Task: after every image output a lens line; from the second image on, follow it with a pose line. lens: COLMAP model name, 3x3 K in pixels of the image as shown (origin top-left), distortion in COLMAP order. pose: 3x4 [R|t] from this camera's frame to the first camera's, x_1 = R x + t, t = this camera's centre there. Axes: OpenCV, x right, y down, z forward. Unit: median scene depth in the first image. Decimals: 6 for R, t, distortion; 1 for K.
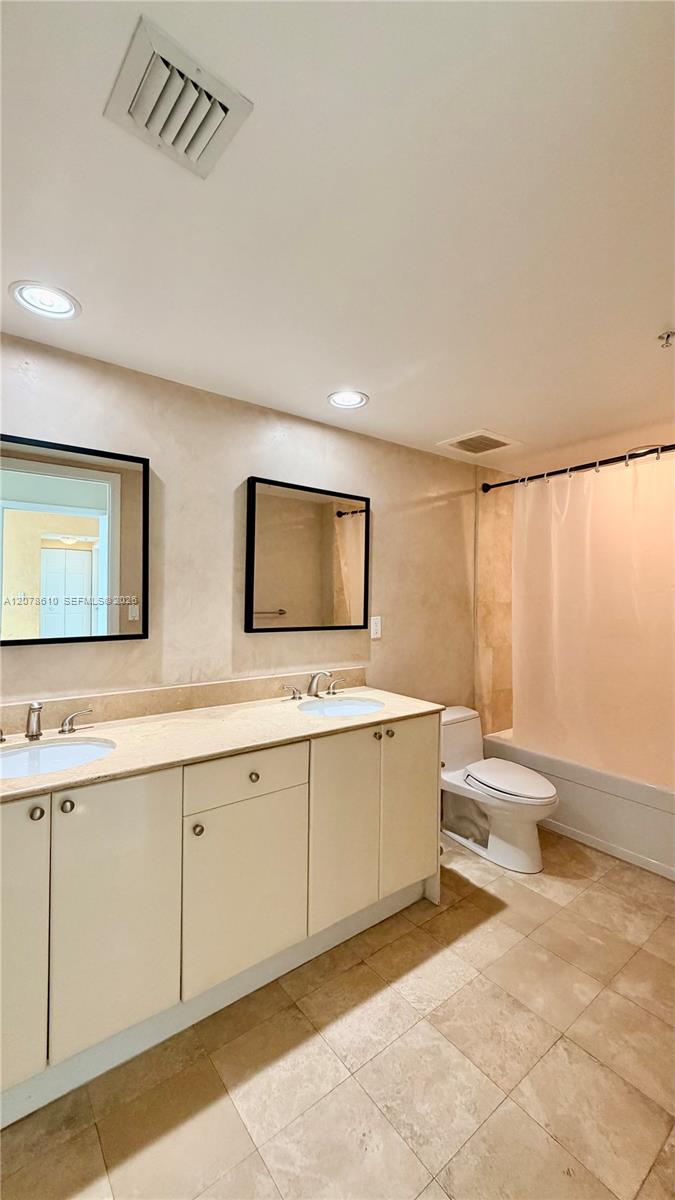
lens RADIAL K [[477.8, 0, 336.2], [0, 477.8, 595.4], [0, 0, 1]] dist [0.001527, -0.000261]
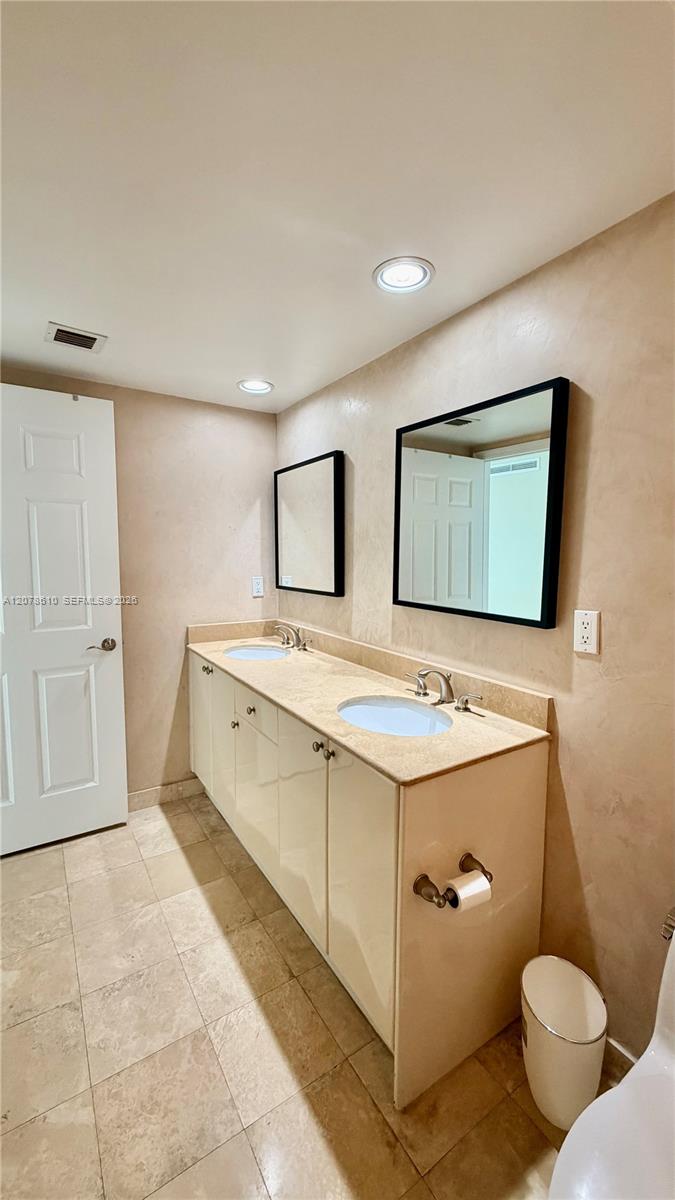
lens RADIAL K [[477.8, 0, 337.9], [0, 477.8, 598.2], [0, 0, 1]] dist [0.001527, -0.000261]
pose [[-0.082802, 0.083078, -0.993097, 0.977538], [-0.008864, 0.996418, 0.084095, -0.012682], [0.996527, 0.015766, -0.081769, 1.280360]]
